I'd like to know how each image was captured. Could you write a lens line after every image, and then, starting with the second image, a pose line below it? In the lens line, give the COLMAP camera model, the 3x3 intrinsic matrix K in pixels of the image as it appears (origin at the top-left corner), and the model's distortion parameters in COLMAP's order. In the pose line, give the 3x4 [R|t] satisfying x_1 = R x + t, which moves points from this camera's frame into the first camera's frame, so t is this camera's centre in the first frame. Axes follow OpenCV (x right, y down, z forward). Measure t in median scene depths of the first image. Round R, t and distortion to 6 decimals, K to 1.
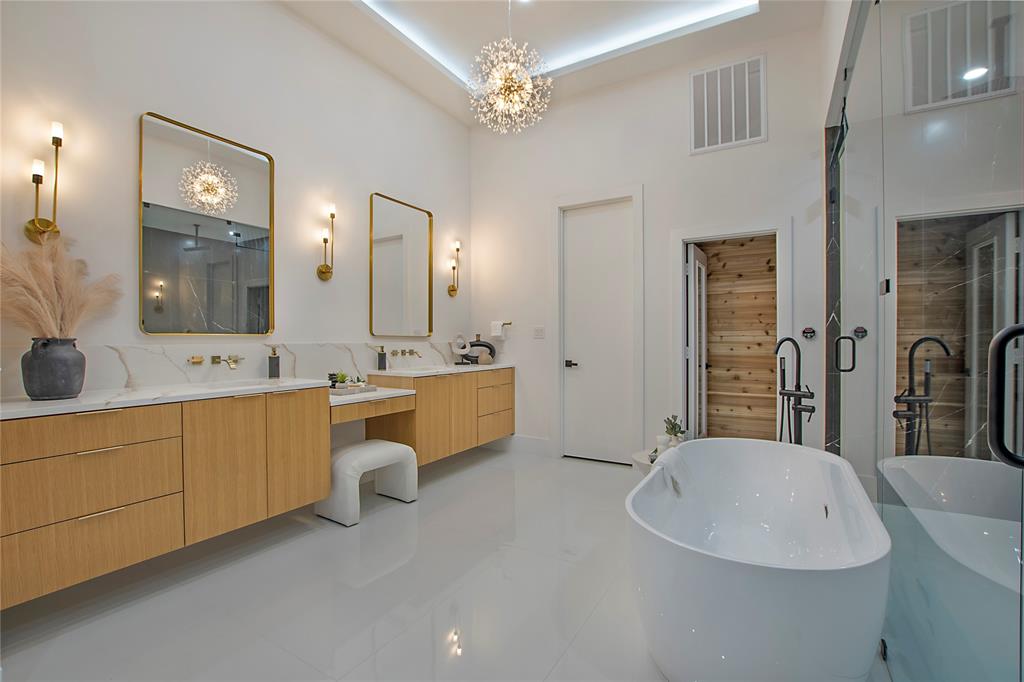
lens RADIAL K [[473.3, 0, 512.0], [0, 473.3, 341.0], [0, 0, 1]] dist [-0.002485, -0.000057]
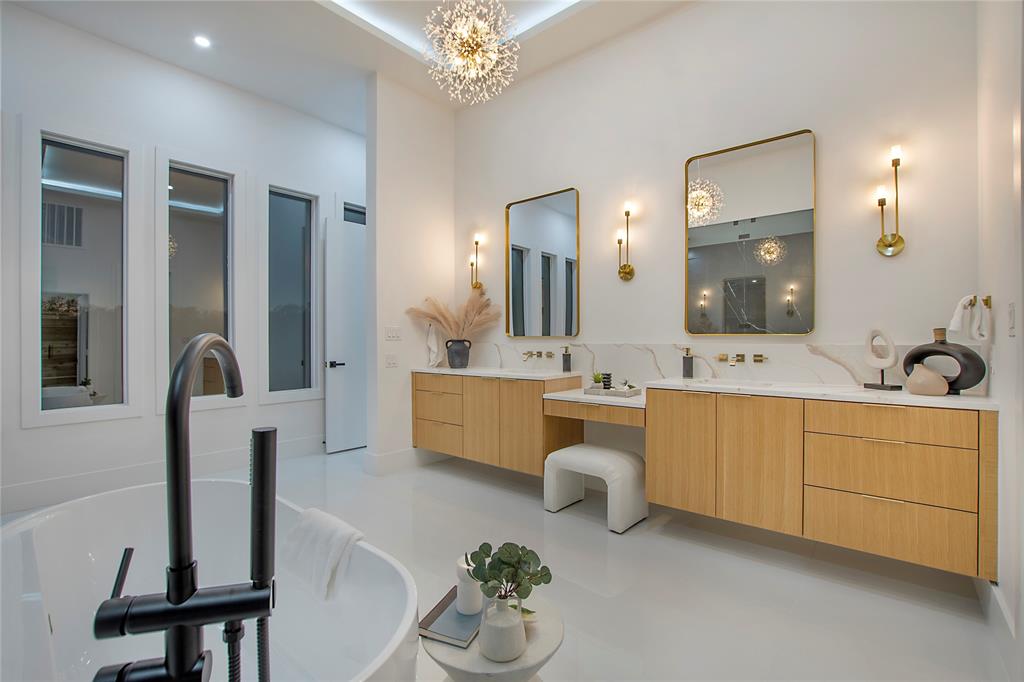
lens RADIAL K [[447.9, 0, 564.7], [0, 447.9, 343.1], [0, 0, 1]] dist [-0.002453, -0.000167]
pose [[-0.122420, 0.010809, -0.992420, 0.523946], [-0.000693, 0.999940, 0.010976, -0.005774], [0.992478, 0.002031, -0.122405, 0.911583]]
